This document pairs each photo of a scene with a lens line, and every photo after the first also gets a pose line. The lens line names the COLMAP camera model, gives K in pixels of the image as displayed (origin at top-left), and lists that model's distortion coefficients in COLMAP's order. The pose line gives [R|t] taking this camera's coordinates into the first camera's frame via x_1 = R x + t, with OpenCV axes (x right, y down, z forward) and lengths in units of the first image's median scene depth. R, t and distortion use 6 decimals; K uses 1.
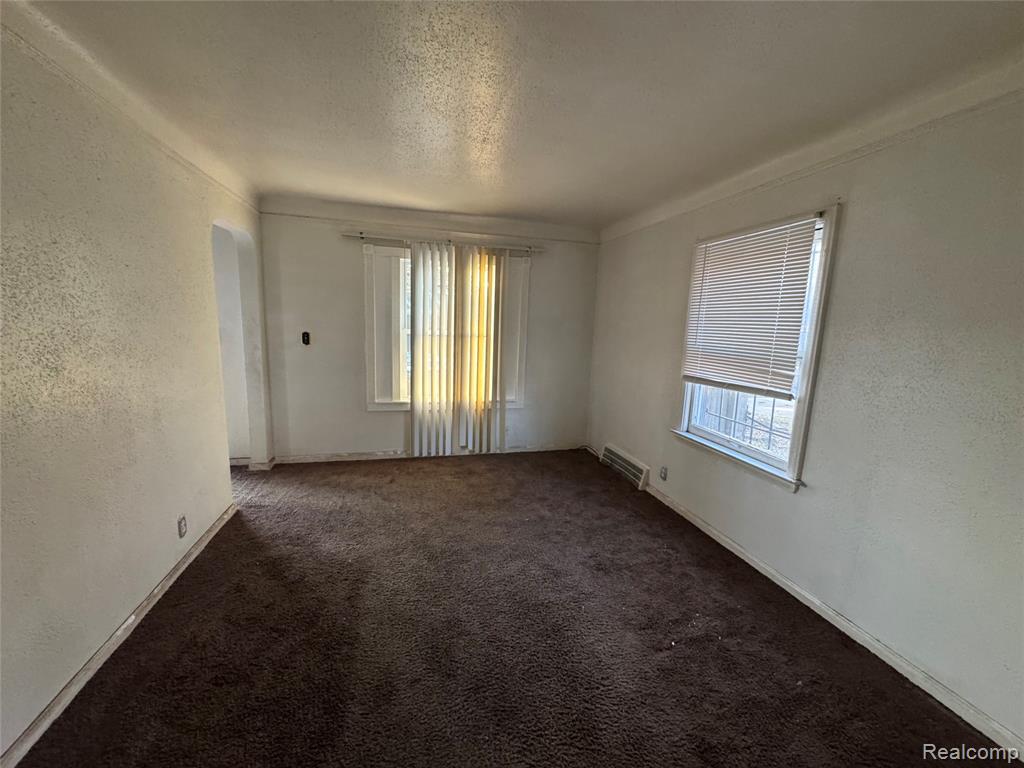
lens RADIAL K [[405.4, 0, 512.0], [0, 405.4, 384.0], [0, 0, 1]] dist [-0.000637, 0.000251]
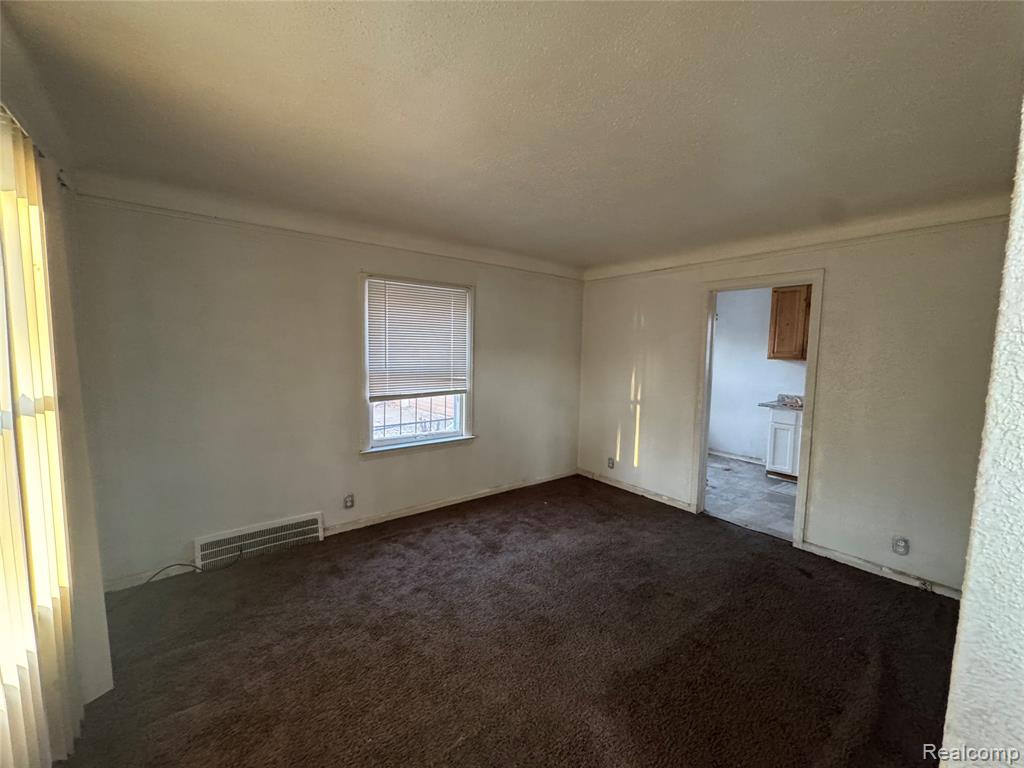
lens RADIAL K [[405.4, 0, 512.0], [0, 405.4, 384.0], [0, 0, 1]] dist [-0.000637, 0.000251]
pose [[-0.392340, -0.121686, 0.911736, -0.730289], [0.109232, 0.978033, 0.177540, -0.214785], [-0.913311, 0.169247, -0.370429, 1.102978]]
